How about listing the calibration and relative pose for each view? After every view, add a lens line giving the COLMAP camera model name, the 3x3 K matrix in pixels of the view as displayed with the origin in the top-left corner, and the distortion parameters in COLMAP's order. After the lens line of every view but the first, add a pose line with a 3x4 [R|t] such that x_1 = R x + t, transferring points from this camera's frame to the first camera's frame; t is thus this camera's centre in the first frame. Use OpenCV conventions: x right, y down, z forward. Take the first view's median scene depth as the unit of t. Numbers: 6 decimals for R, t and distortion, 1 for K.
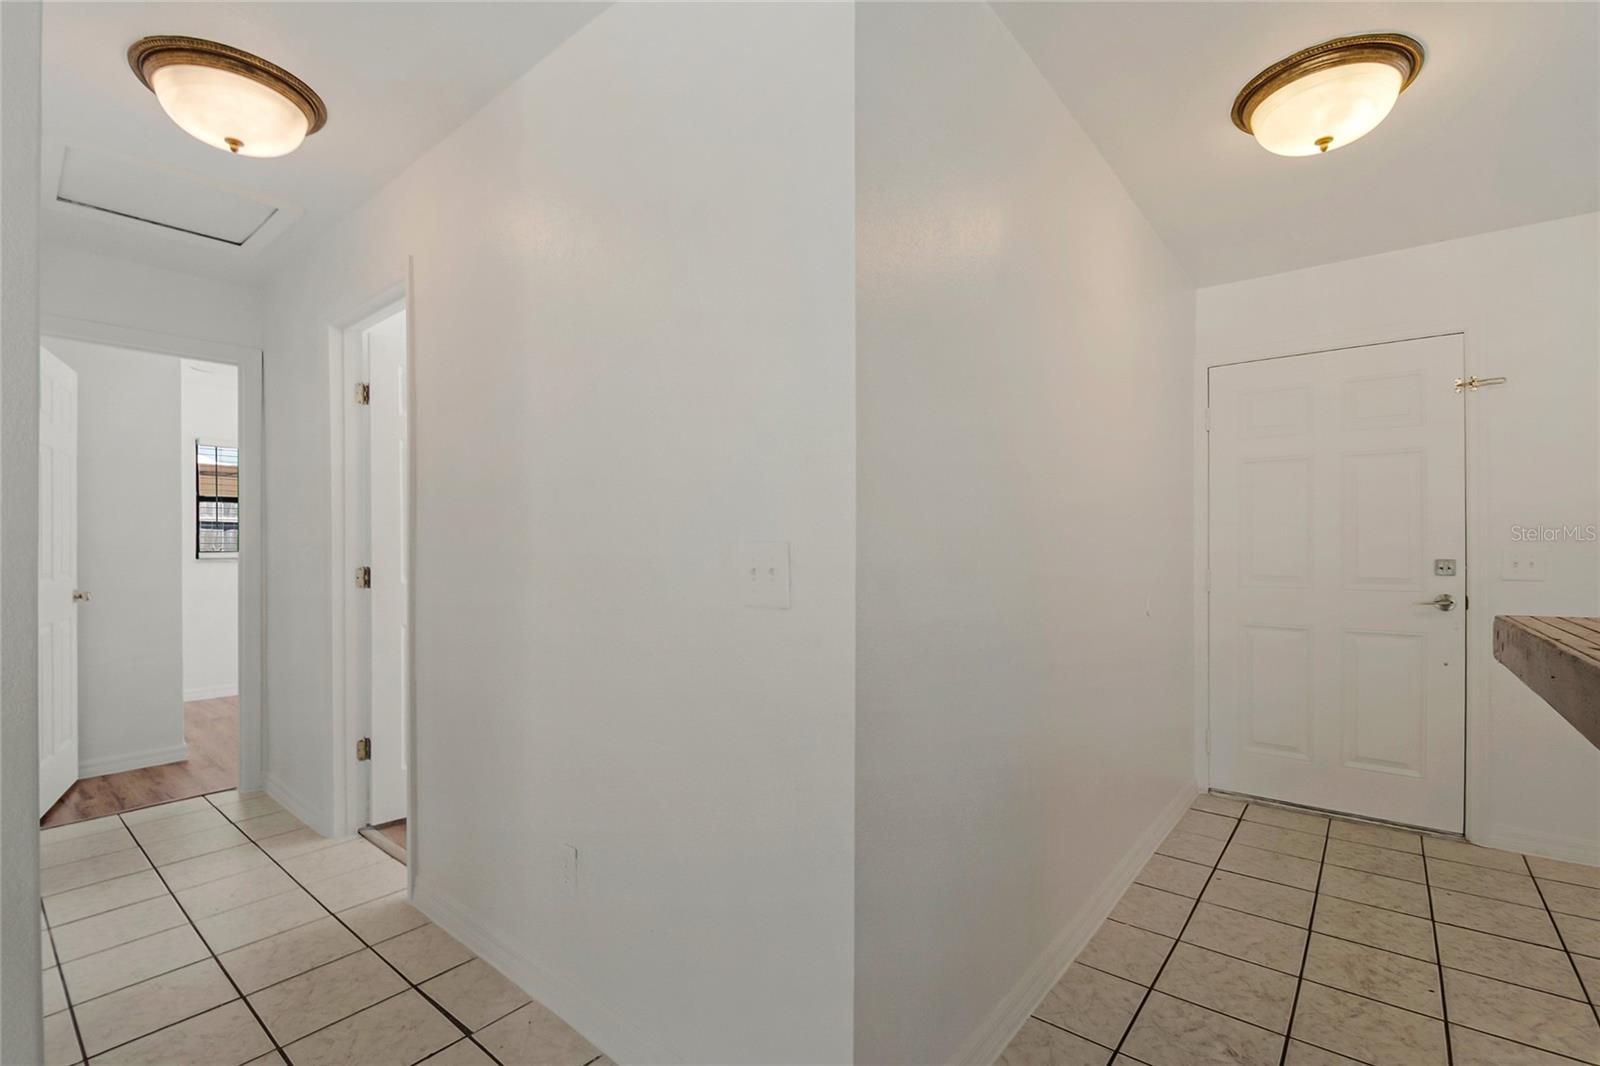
lens RADIAL K [[713.5, 0, 811.4], [0, 713.5, 544.2], [0, 0, 1]] dist [0.002272, -0.011768]
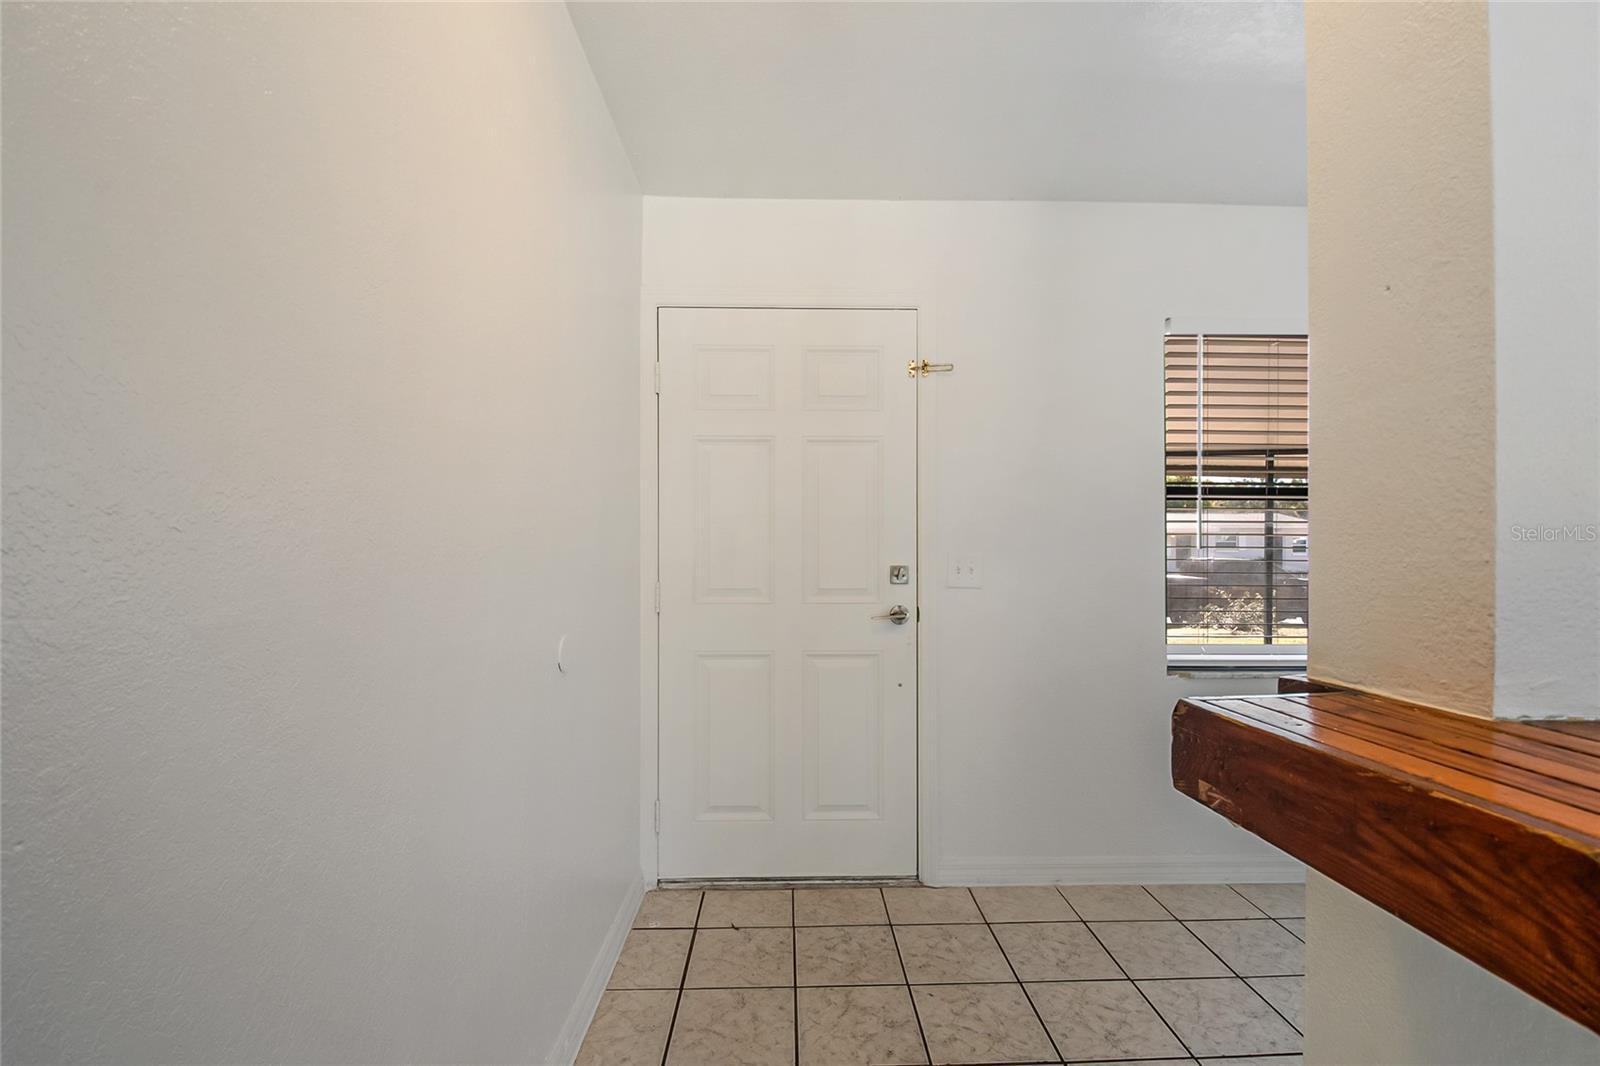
lens RADIAL K [[713.5, 0, 803.5], [0, 713.5, 547.1], [0, 0, 1]] dist [0.002272, -0.011768]
pose [[0.768003, 0.002901, 0.640440, 0.236790], [-0.000957, 0.999994, -0.003382, 0.001348], [-0.640446, 0.001985, 0.768001, 0.398416]]
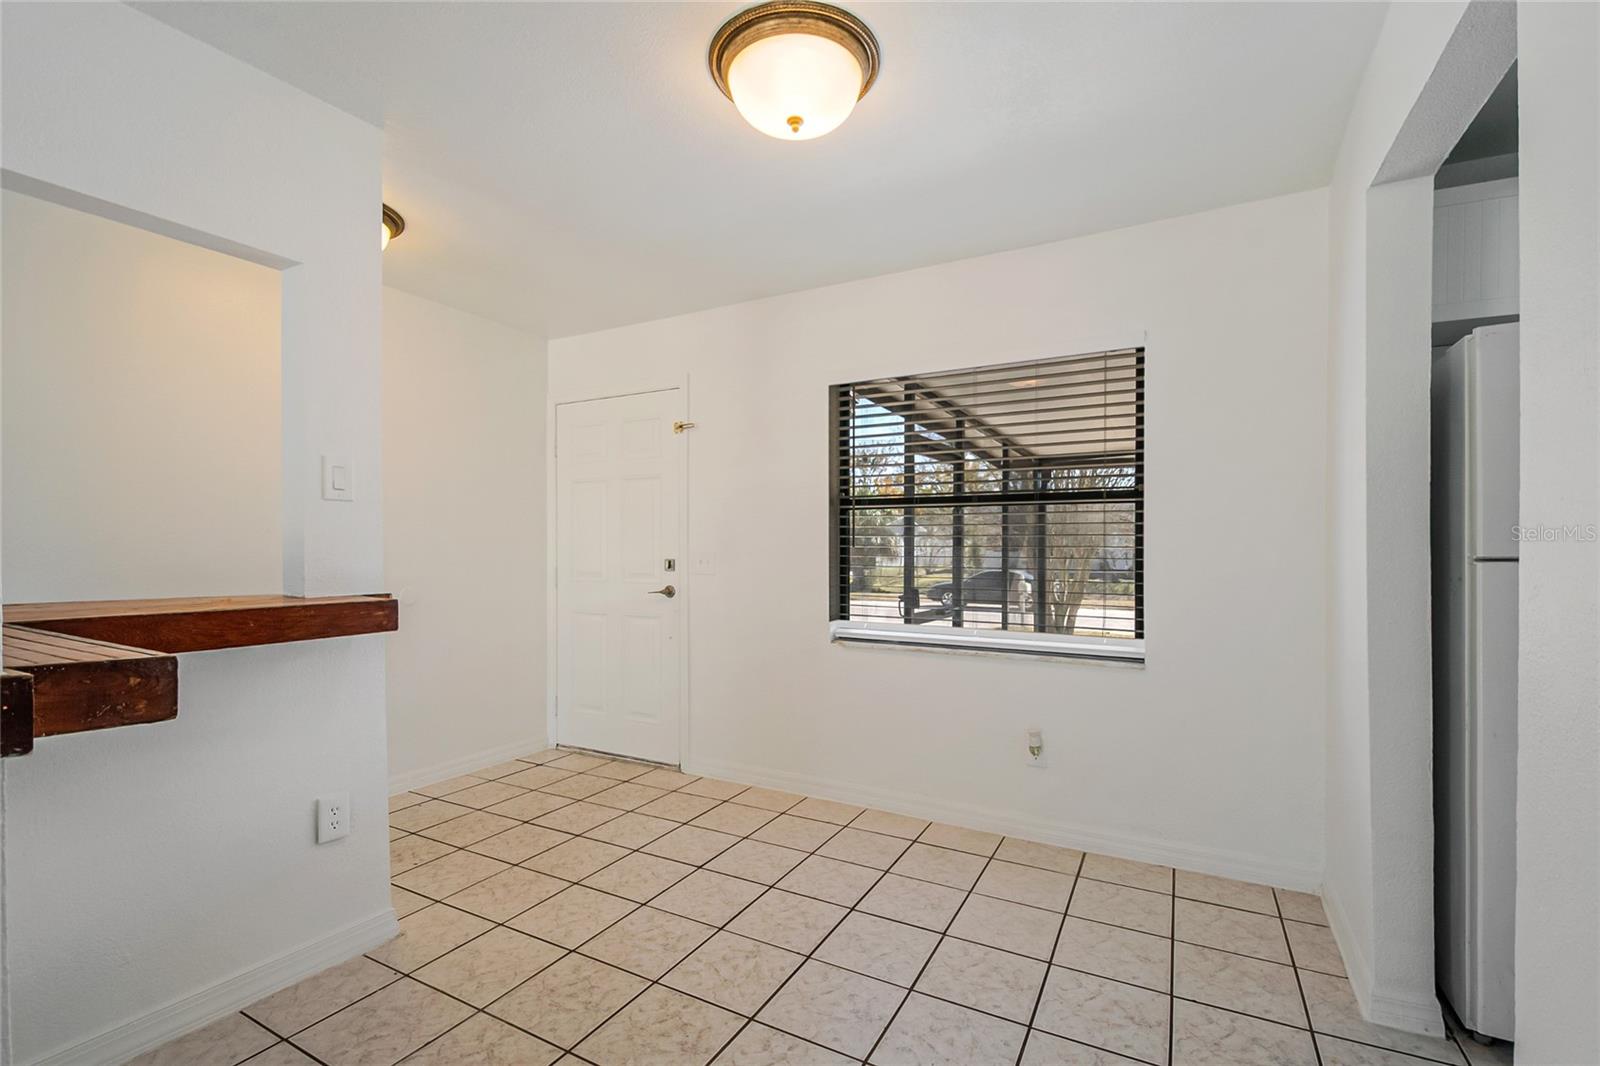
lens RADIAL K [[713.5, 0, 796.4], [0, 713.5, 548.8], [0, 0, 1]] dist [0.002272, -0.011768]
pose [[0.983828, 0.001164, 0.179113, 0.883552], [-0.001686, 0.999995, 0.002761, -0.001019], [-0.179109, -0.003018, 0.983825, -0.351209]]
